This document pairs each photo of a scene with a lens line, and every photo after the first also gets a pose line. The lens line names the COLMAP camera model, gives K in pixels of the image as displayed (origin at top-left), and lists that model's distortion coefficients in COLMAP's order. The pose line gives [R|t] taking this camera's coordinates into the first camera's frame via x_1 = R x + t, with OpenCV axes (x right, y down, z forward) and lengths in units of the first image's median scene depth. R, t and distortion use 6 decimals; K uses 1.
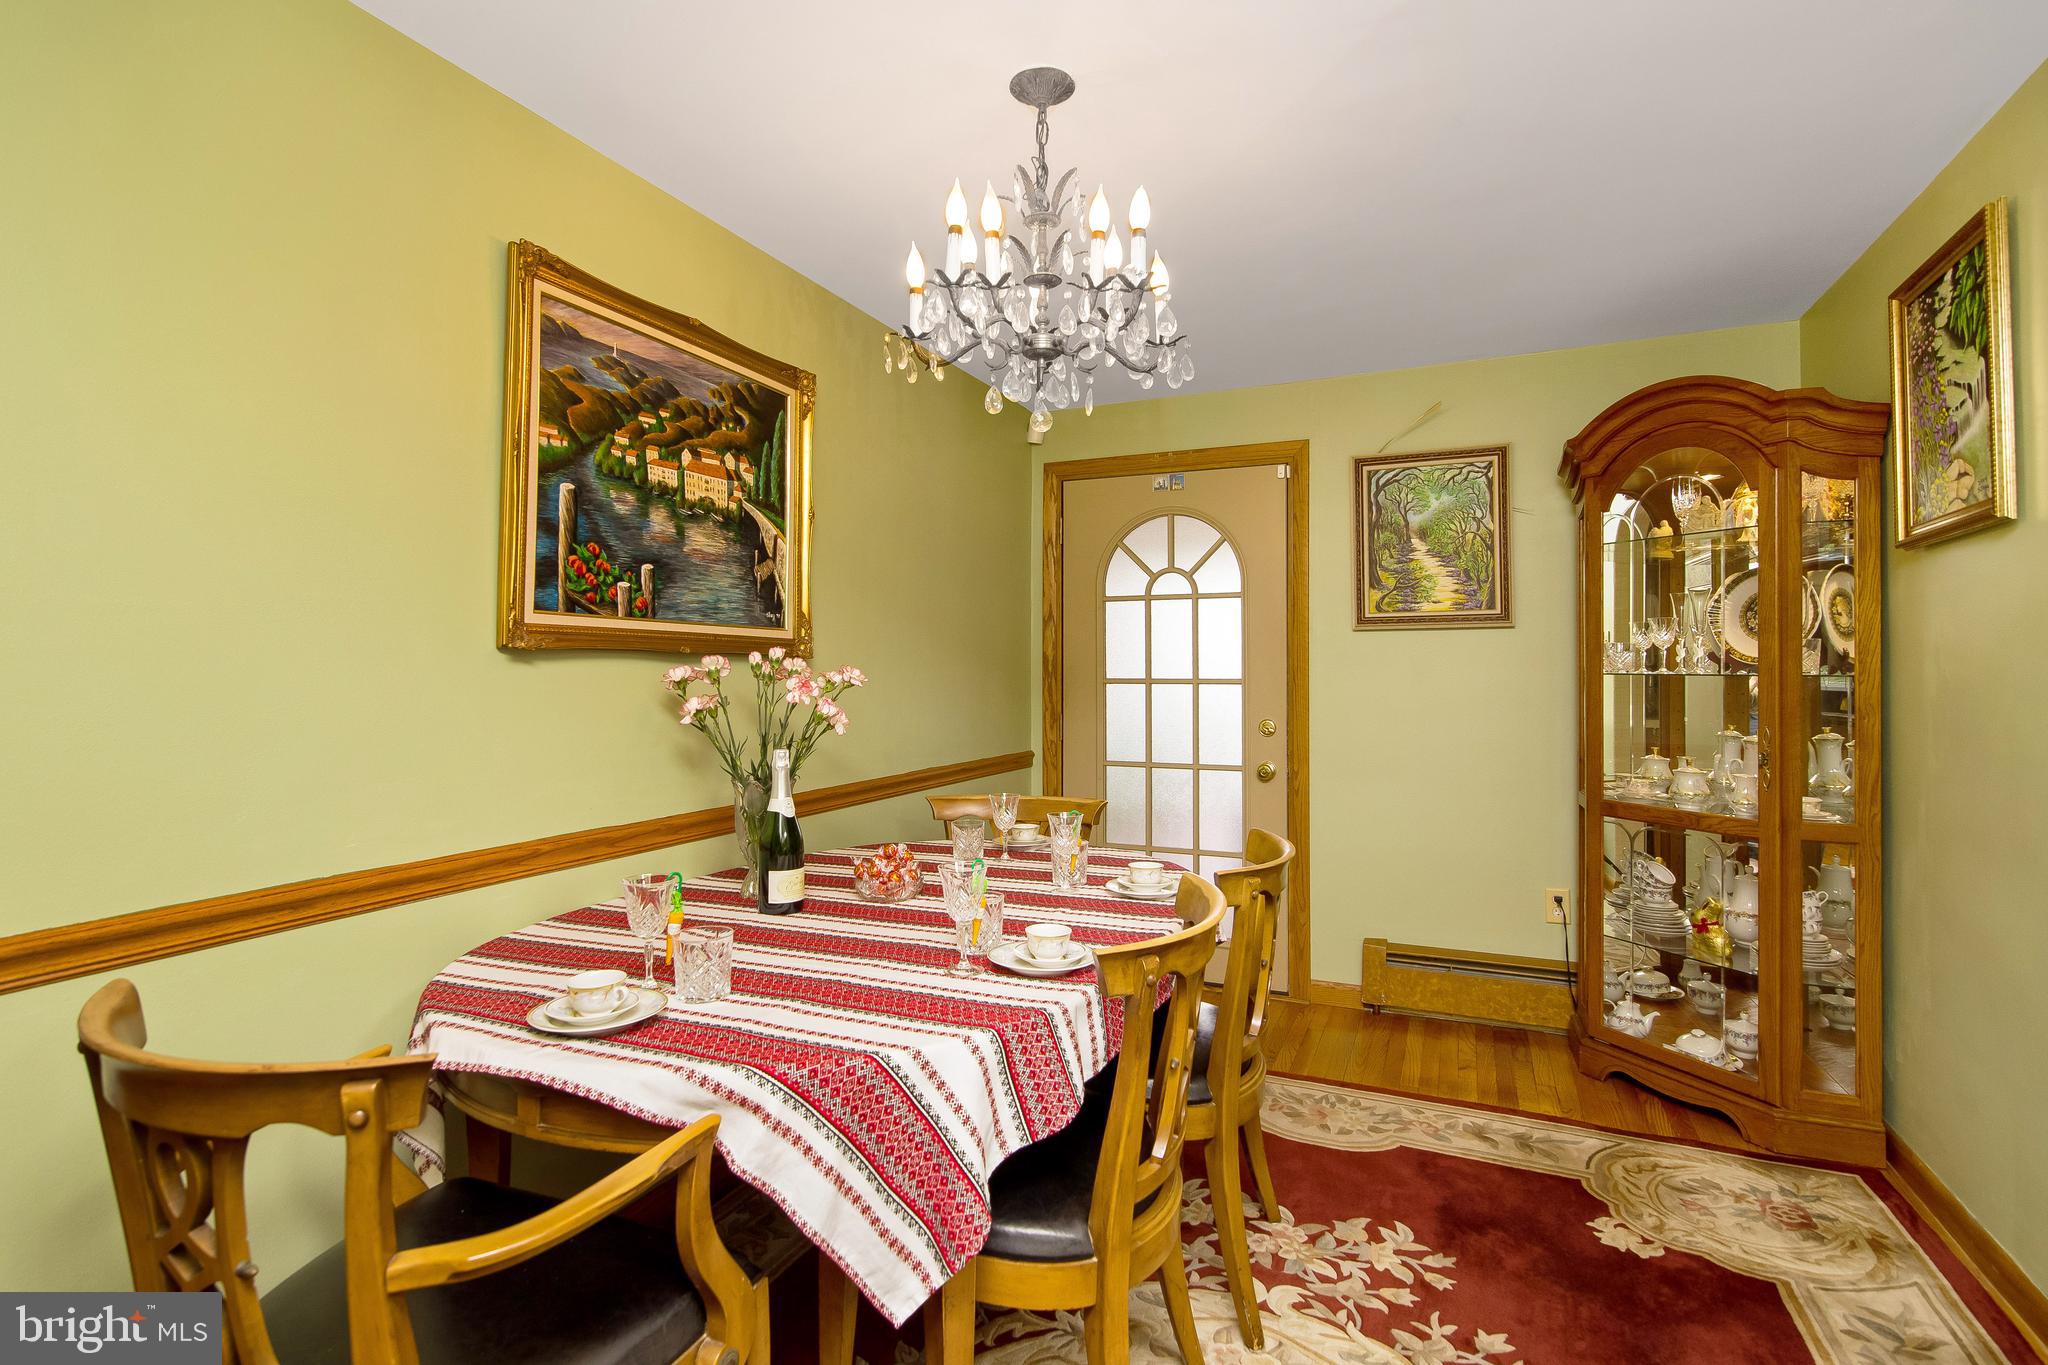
lens RADIAL K [[942.0, 0, 1024.4], [0, 942.0, 668.0], [0, 0, 1]] dist [0.000996, 0.000098]
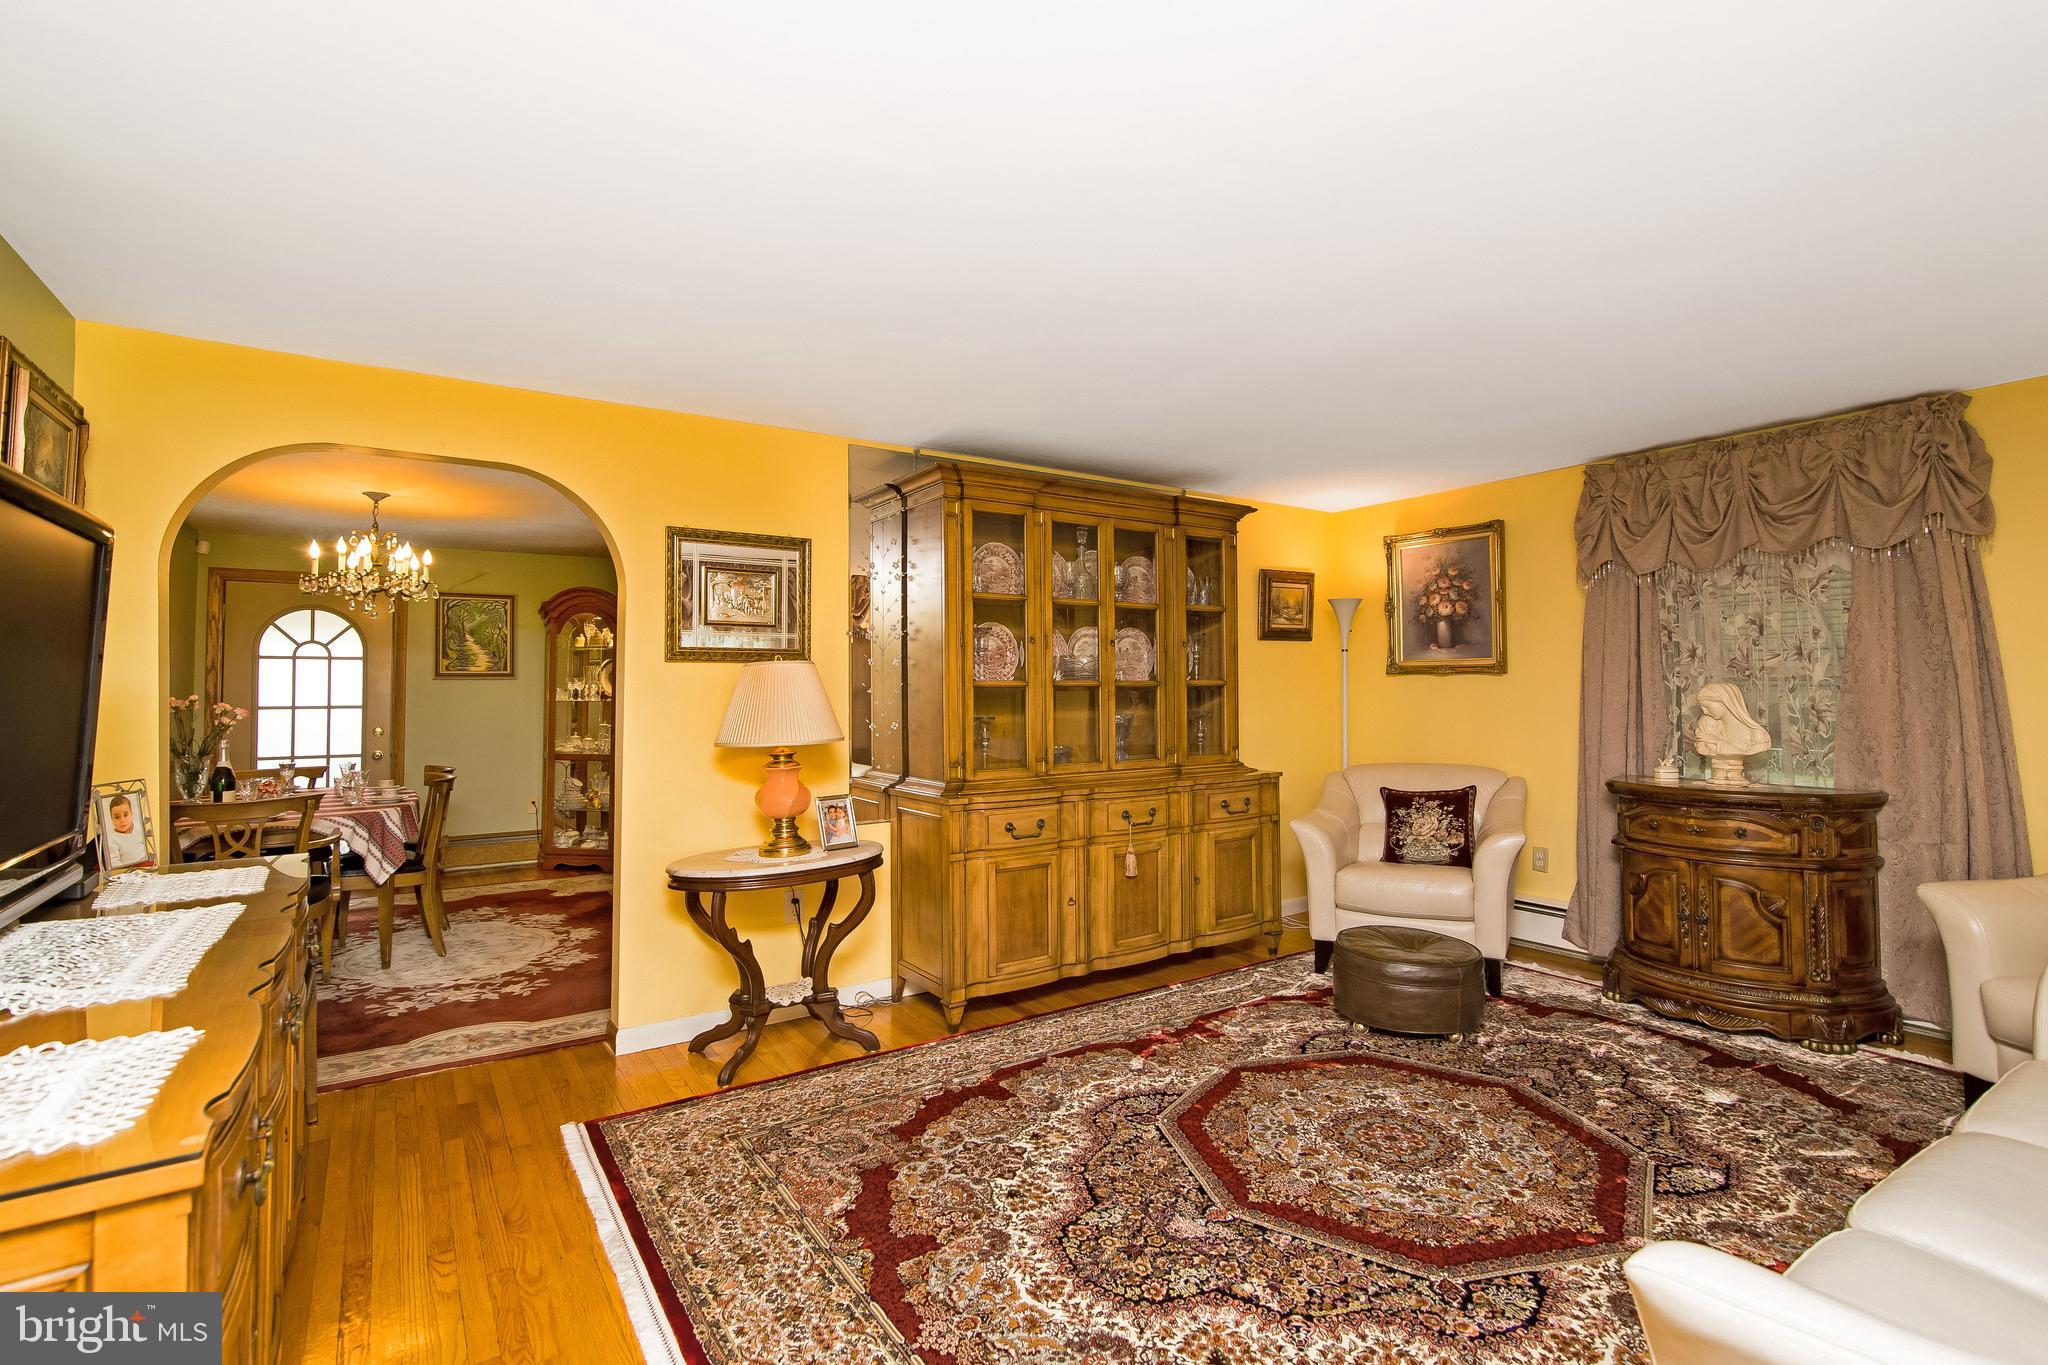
lens RADIAL K [[942.0, 0, 1035.7], [0, 942.0, 661.7], [0, 0, 1]] dist [0.000996, 0.000098]
pose [[0.511591, 0.022664, 0.858930, -0.684532], [-0.004996, 0.999714, -0.023403, -0.038080], [-0.859215, 0.007682, 0.511558, -1.060589]]
